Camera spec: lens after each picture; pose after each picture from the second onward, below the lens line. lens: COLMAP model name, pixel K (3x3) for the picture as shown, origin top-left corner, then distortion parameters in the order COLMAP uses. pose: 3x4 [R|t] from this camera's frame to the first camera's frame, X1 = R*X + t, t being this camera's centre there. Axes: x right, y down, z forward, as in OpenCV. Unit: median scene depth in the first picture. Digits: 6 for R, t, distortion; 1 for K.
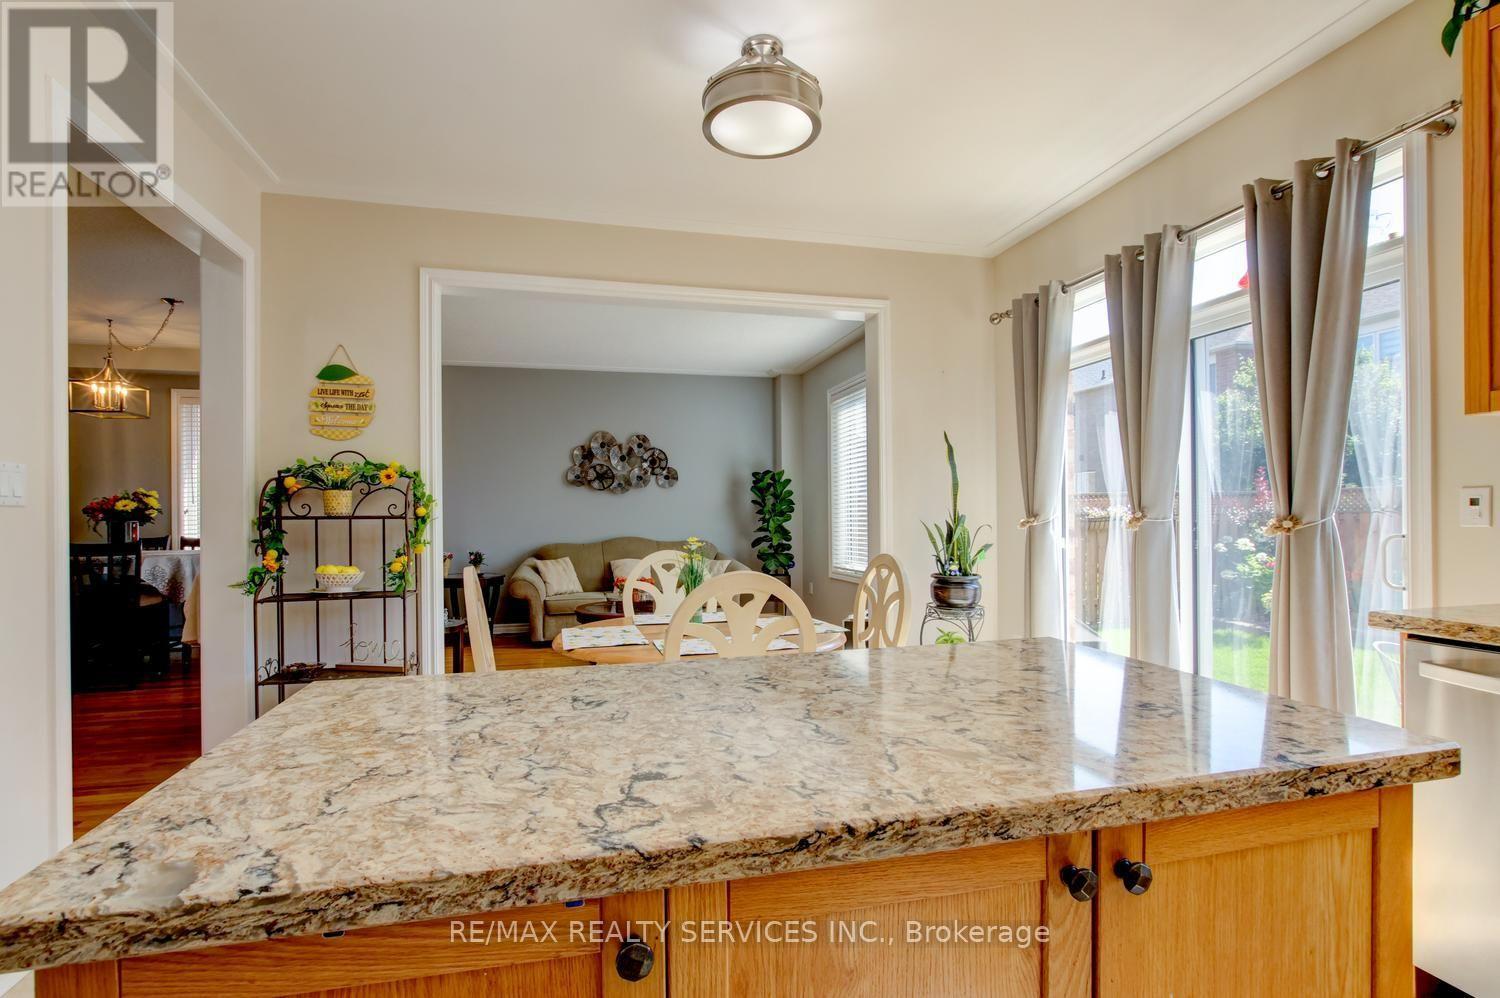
lens RADIAL K [[701.8, 0, 737.0], [0, 701.8, 513.1], [0, 0, 1]] dist [-0.009764, 0.000414]
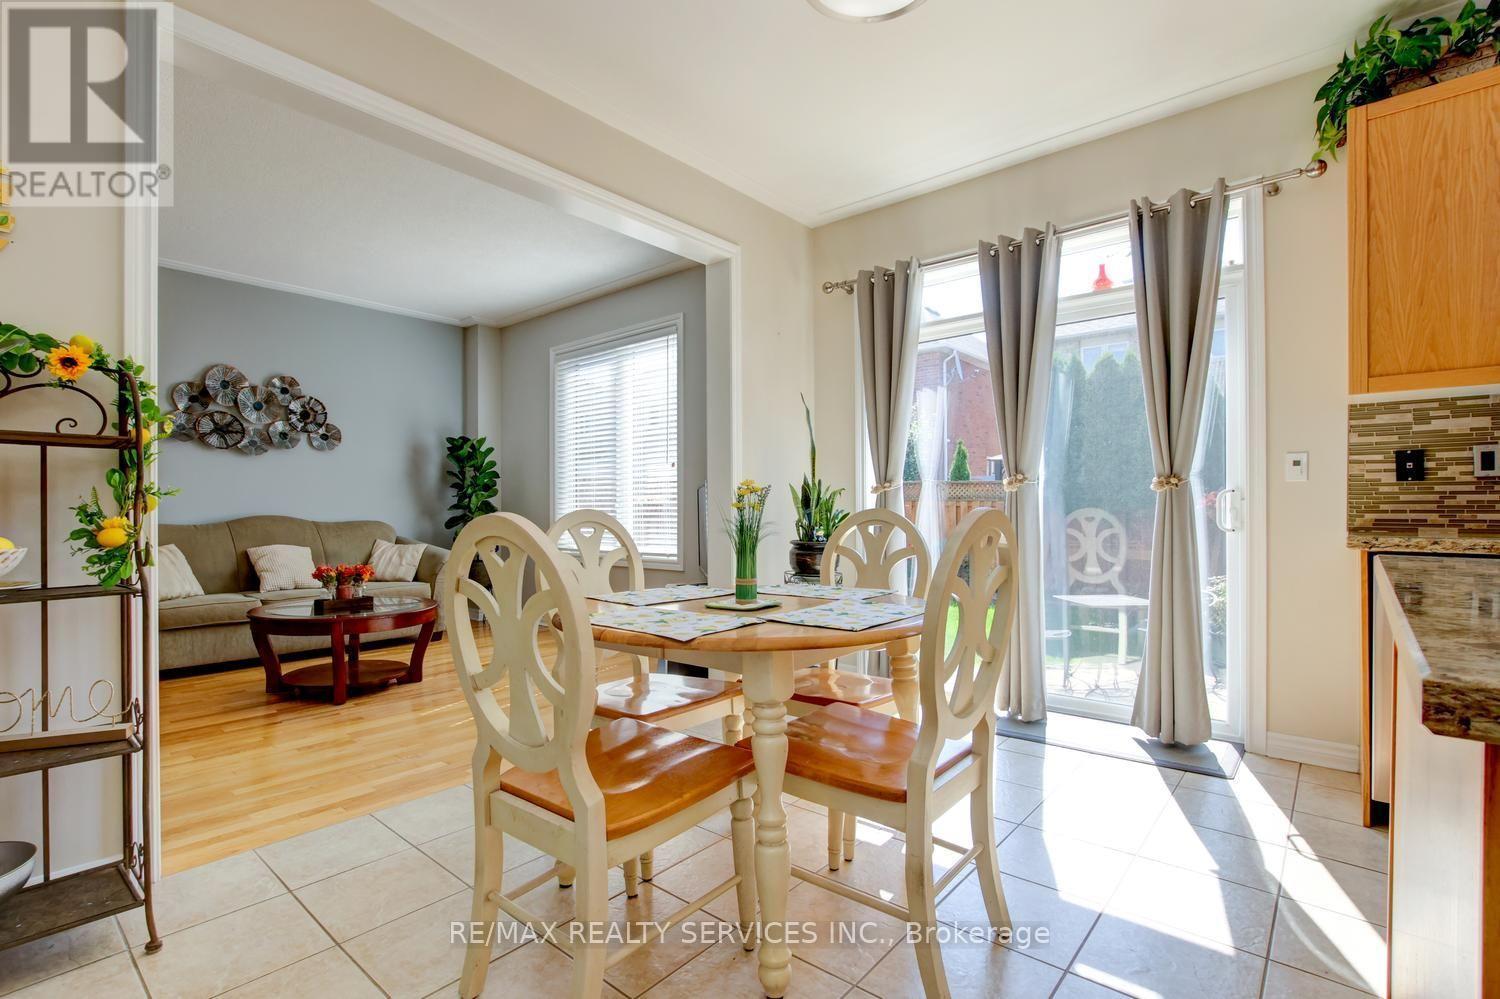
lens RADIAL K [[701.8, 0, 737.0], [0, 701.8, 513.6], [0, 0, 1]] dist [-0.009764, 0.000414]
pose [[0.818306, 0.003071, 0.574775, -0.319035], [-0.008805, 0.999935, 0.007192, 0.041220], [-0.574716, -0.010946, 0.818280, 0.247267]]
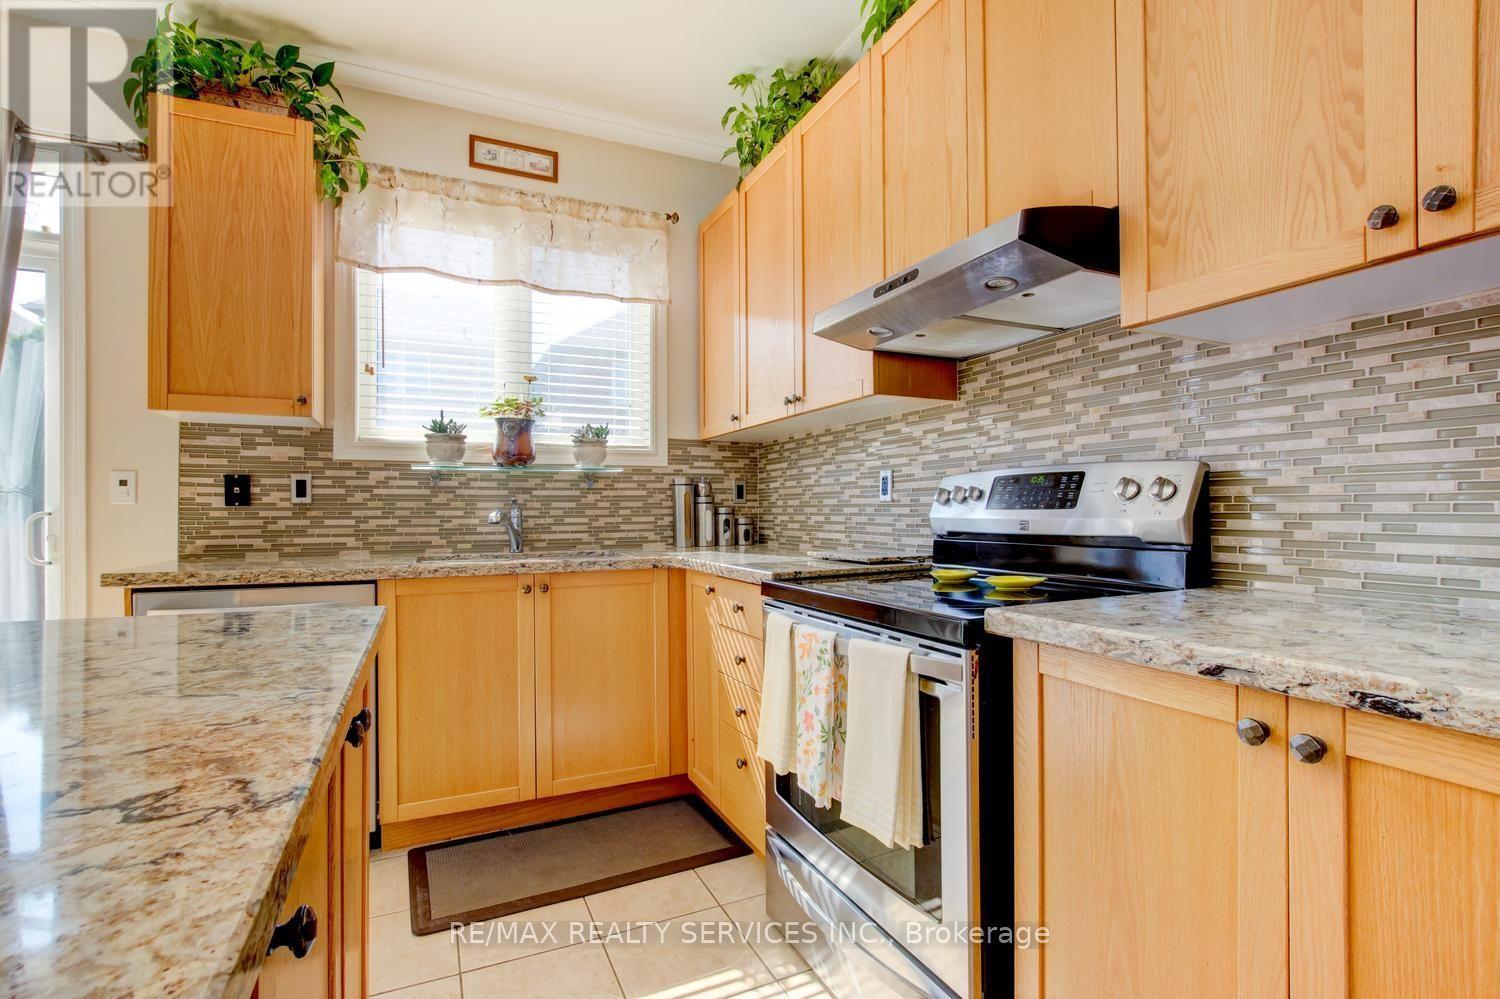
lens RADIAL K [[683.9, 0, 726.5], [0, 683.9, 509.2], [0, 0, 1]] dist [-0.001255, -0.000158]
pose [[-0.173089, 0.014331, 0.984802, -0.135908], [0.000338, 0.999895, -0.014491, 0.022903], [-0.984906, -0.002175, -0.173075, 0.088544]]
